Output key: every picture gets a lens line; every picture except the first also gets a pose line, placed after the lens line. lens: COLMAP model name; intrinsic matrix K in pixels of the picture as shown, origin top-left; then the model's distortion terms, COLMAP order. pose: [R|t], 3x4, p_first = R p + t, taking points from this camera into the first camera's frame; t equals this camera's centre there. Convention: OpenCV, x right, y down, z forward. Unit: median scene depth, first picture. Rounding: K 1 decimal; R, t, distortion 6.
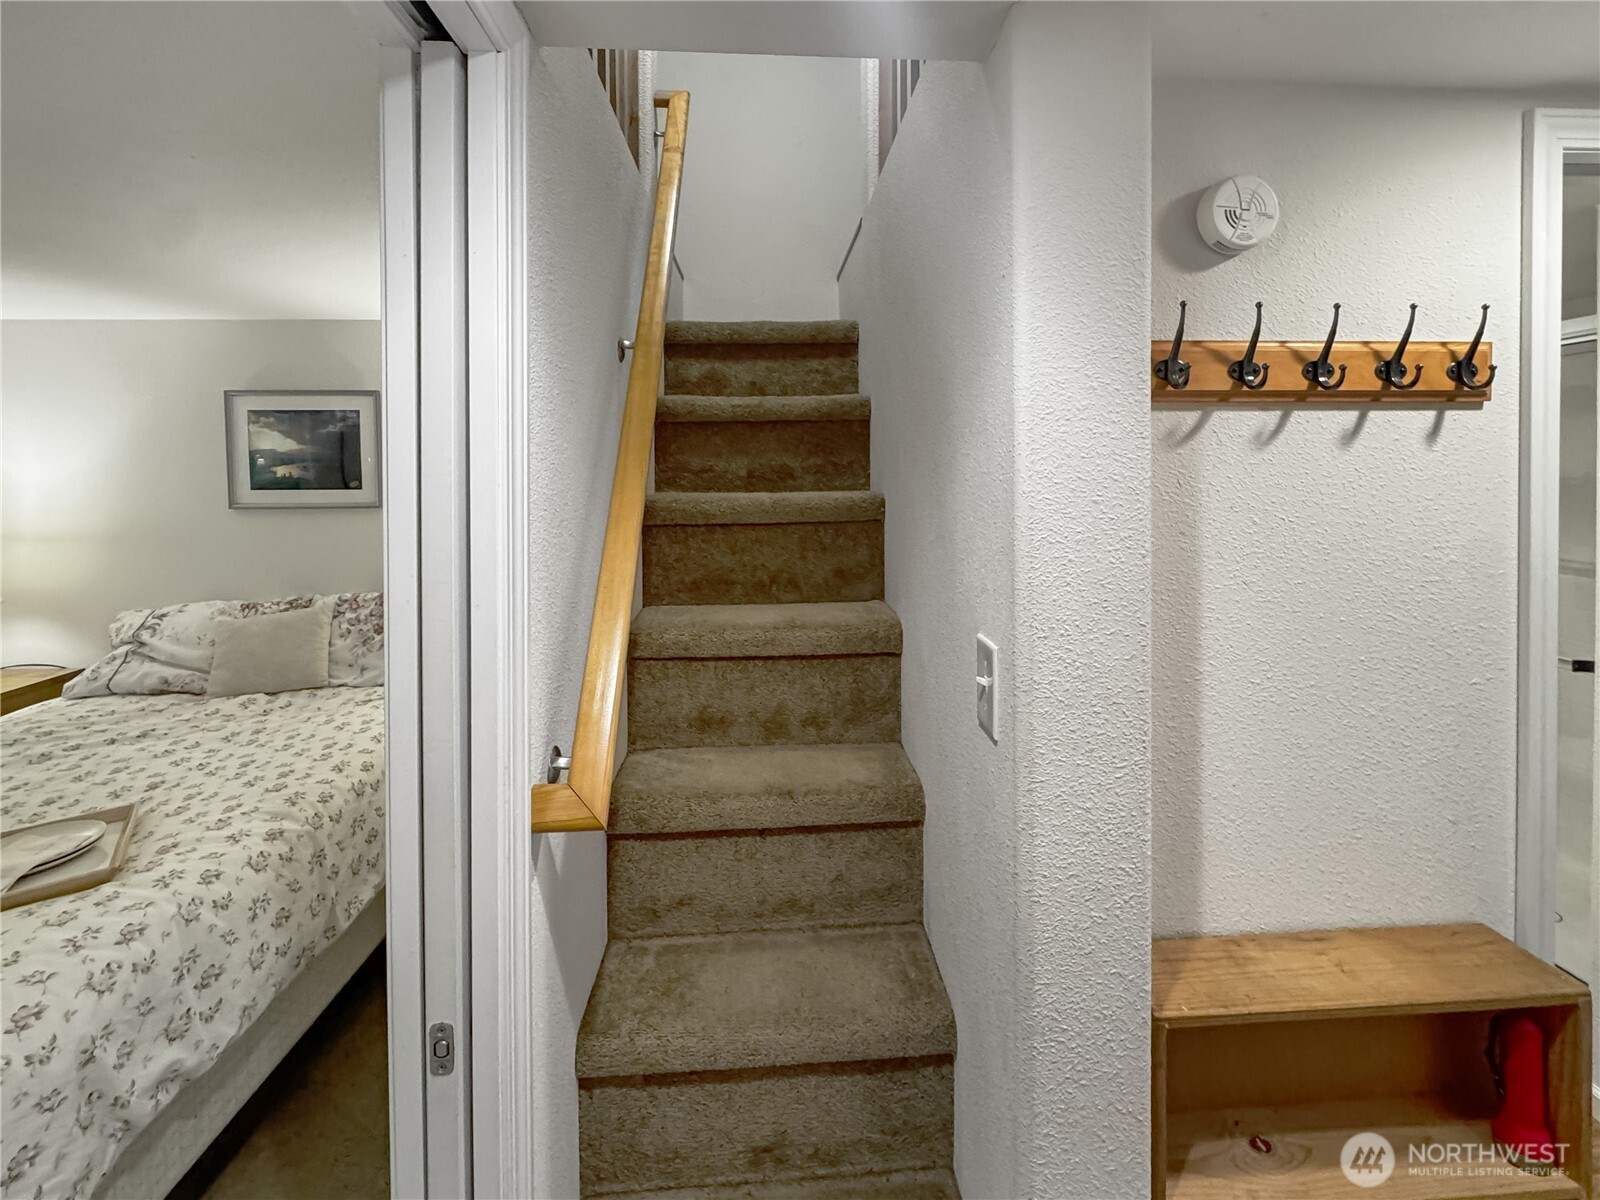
lens RADIAL K [[676.4, 0, 772.2], [0, 676.4, 481.4], [0, 0, 1]] dist [-0.002985, -0.000293]
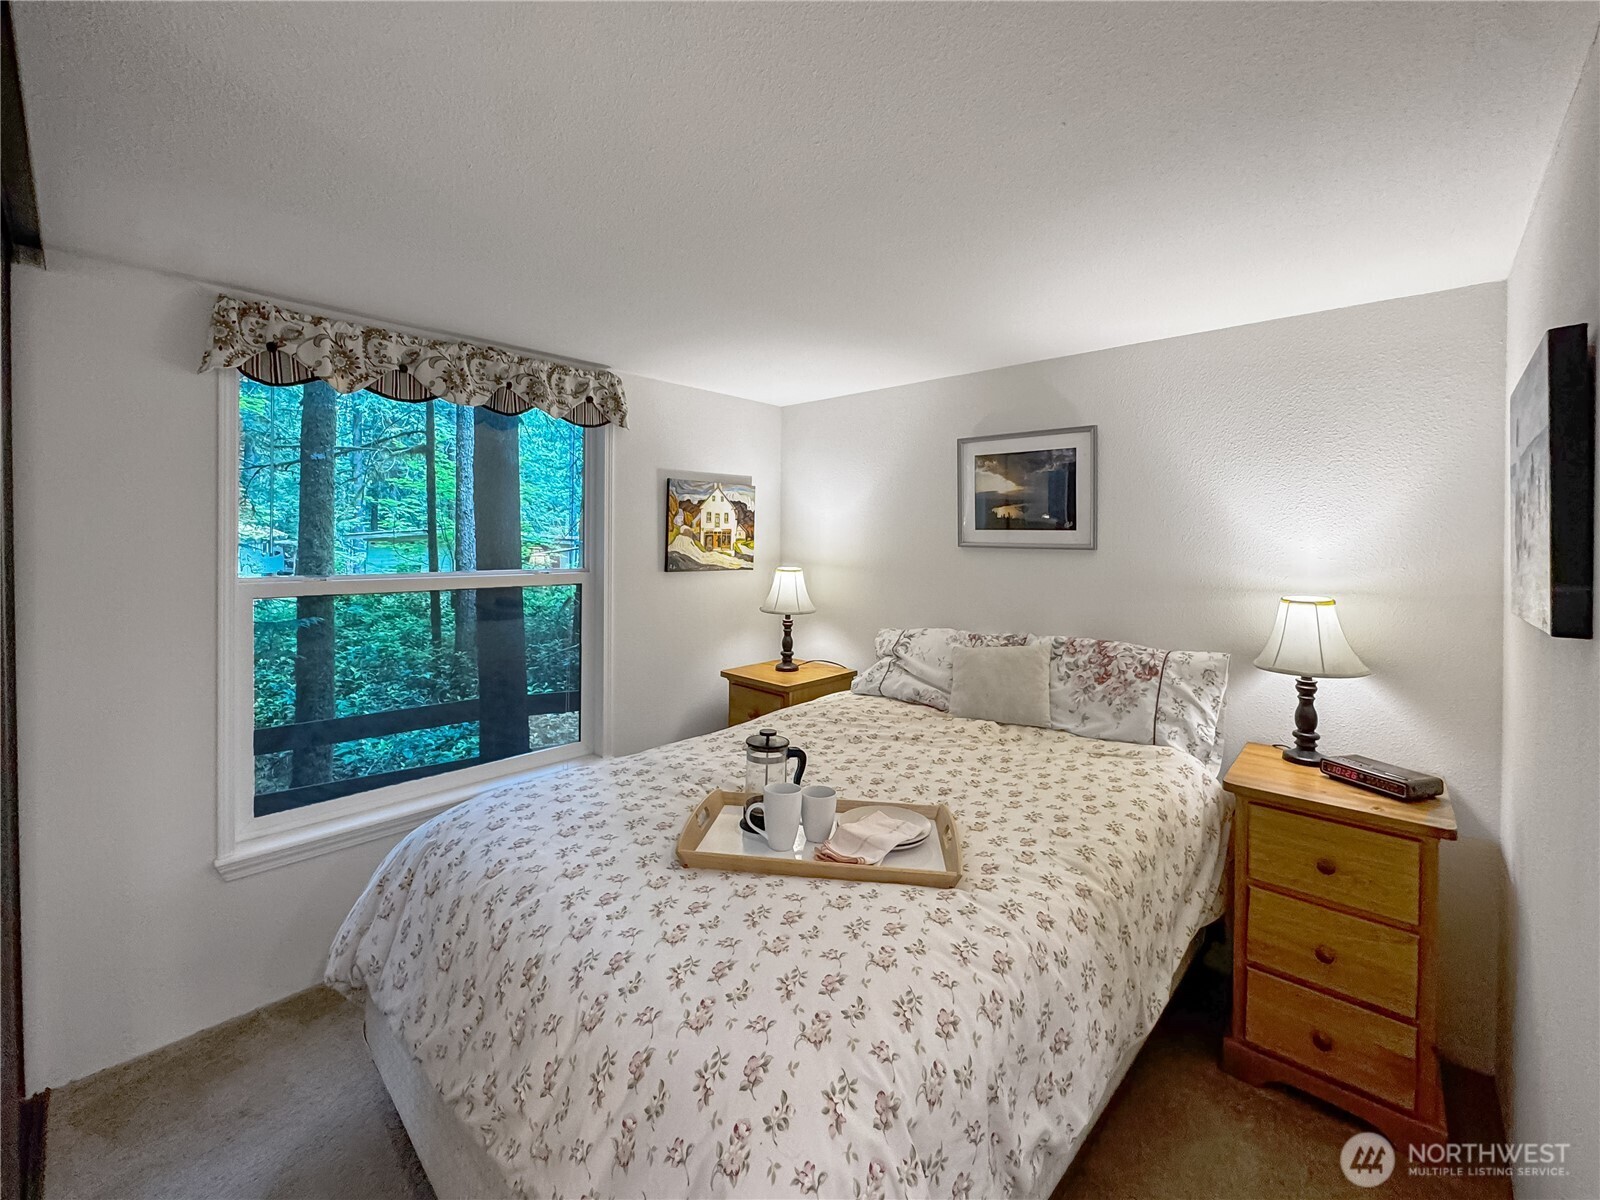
lens RADIAL K [[665.2, 0, 799.3], [0, 665.2, 550.0], [0, 0, 1]] dist [-0.000843, -0.000092]
pose [[0.695524, 0.027773, -0.717966, -0.235233], [-0.024603, 0.999587, 0.014834, 0.041630], [0.718081, 0.007347, 0.695921, 0.069232]]
